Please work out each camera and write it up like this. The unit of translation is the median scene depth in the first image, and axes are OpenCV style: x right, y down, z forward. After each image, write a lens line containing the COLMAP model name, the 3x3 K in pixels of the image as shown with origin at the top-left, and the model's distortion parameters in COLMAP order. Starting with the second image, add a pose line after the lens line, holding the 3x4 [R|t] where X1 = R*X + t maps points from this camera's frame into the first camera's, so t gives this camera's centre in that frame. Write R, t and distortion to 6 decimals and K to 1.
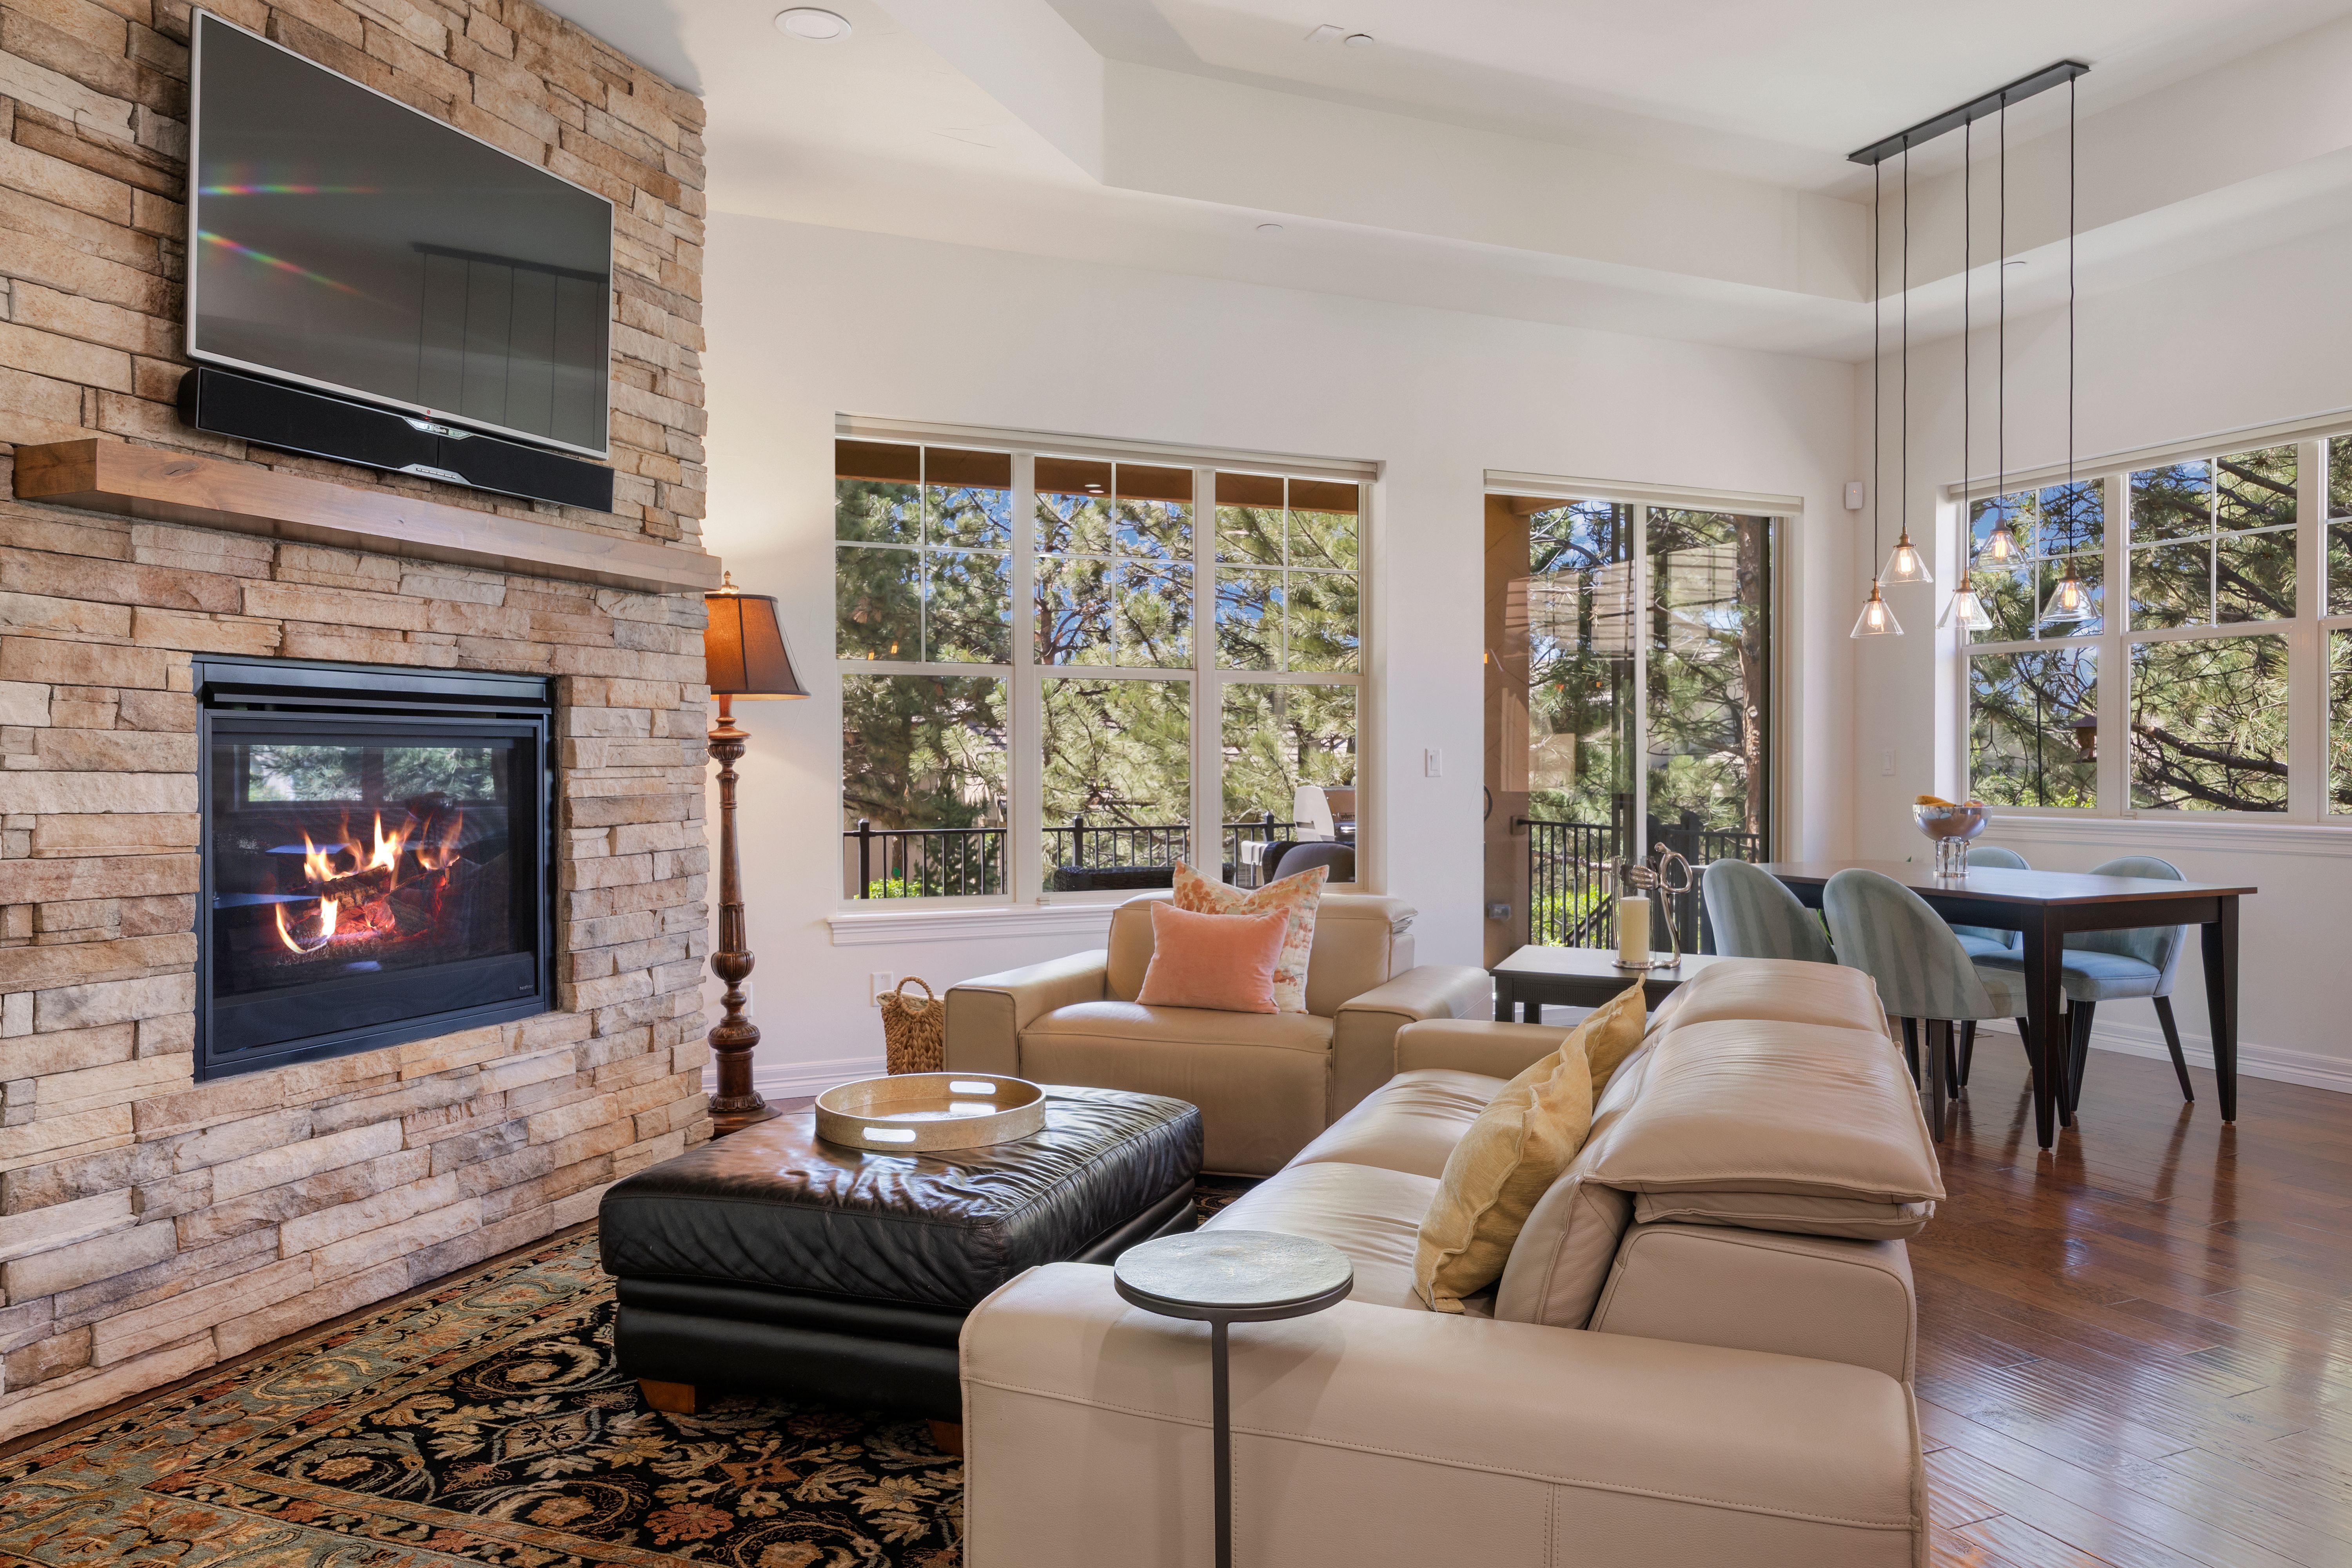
lens RADIAL K [[1604.9, 0, 1178.3], [0, 1604.9, 775.4], [0, 0, 1]] dist [0.005549, -0.003384]
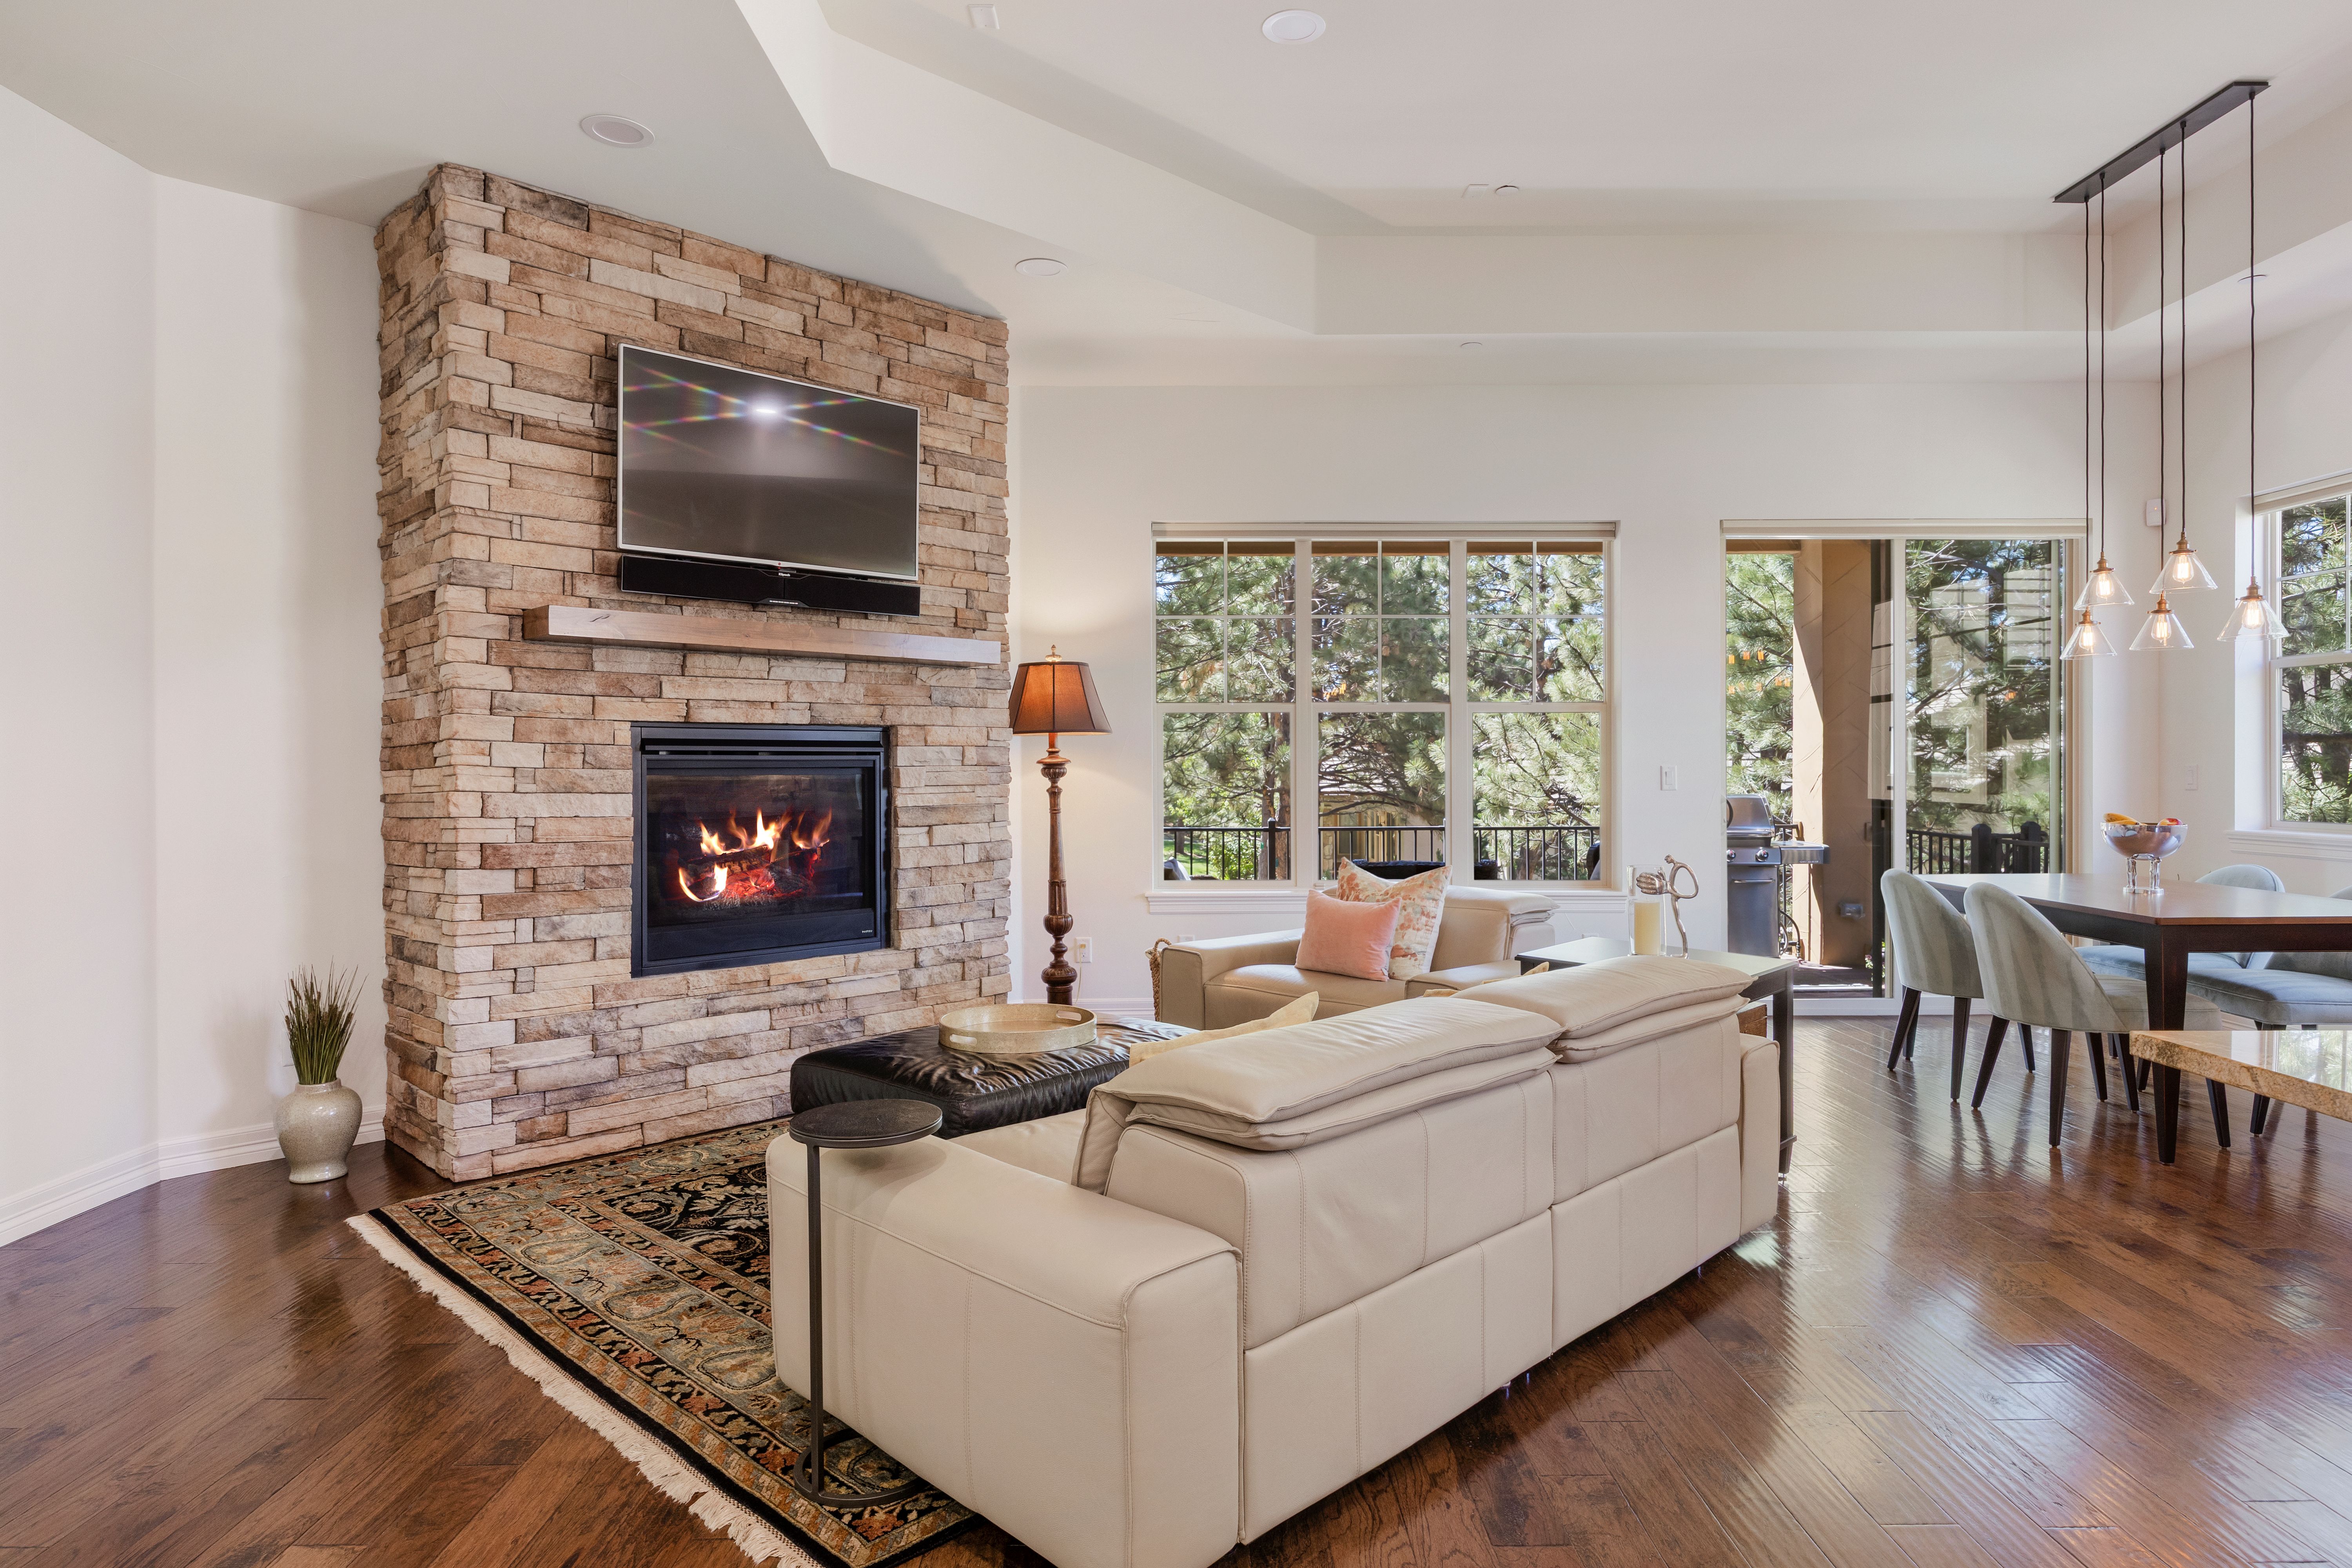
lens RADIAL K [[1341.4, 0, 1175.9], [0, 1341.4, 772.1], [0, 0, 1]] dist [0.003452, -0.001191]
pose [[0.914313, -0.000639, -0.405007, 0.368483], [-0.000459, 0.999996, -0.002615, -0.015482], [0.405007, 0.002577, 0.914310, -0.042422]]
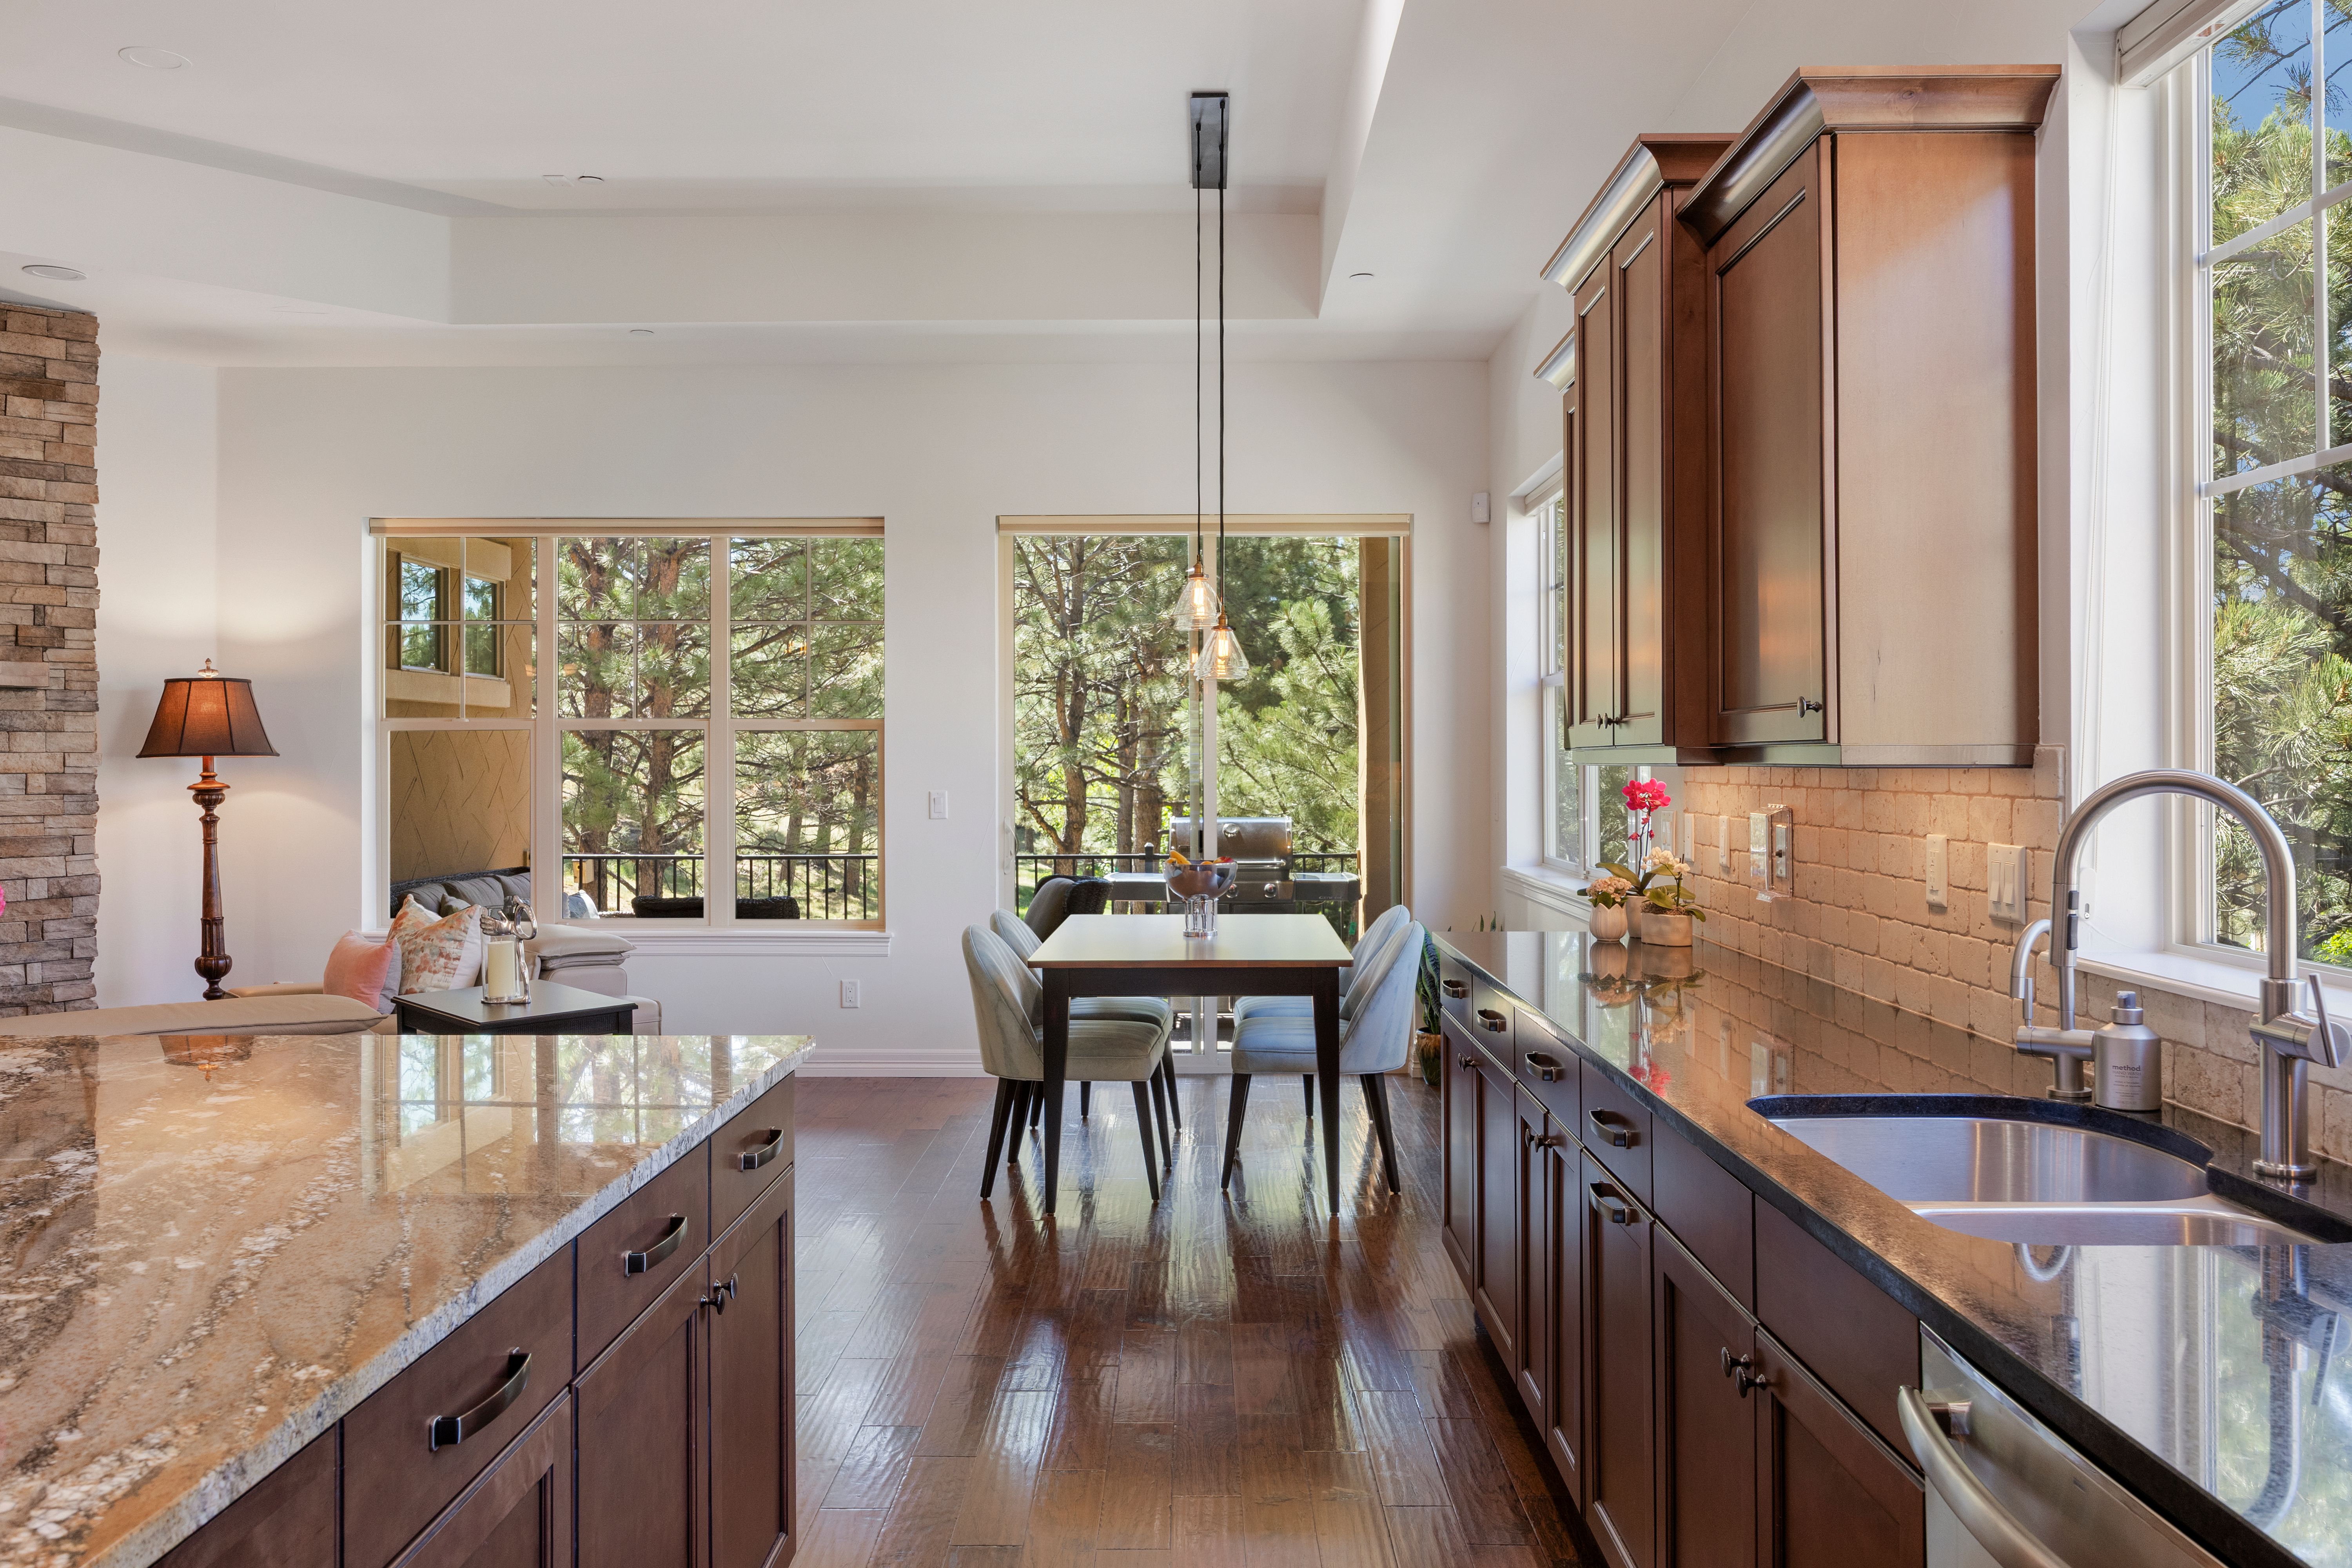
lens RADIAL K [[1790.8, 0, 1176.4], [0, 1790.8, 751.2], [0, 0, 1]] dist [-0.005056, -0.002481]
pose [[0.908842, -0.003948, -0.417122, 1.270670], [-0.001722, 0.999911, -0.013217, -0.044799], [0.417137, 0.012730, 0.908754, 0.032333]]
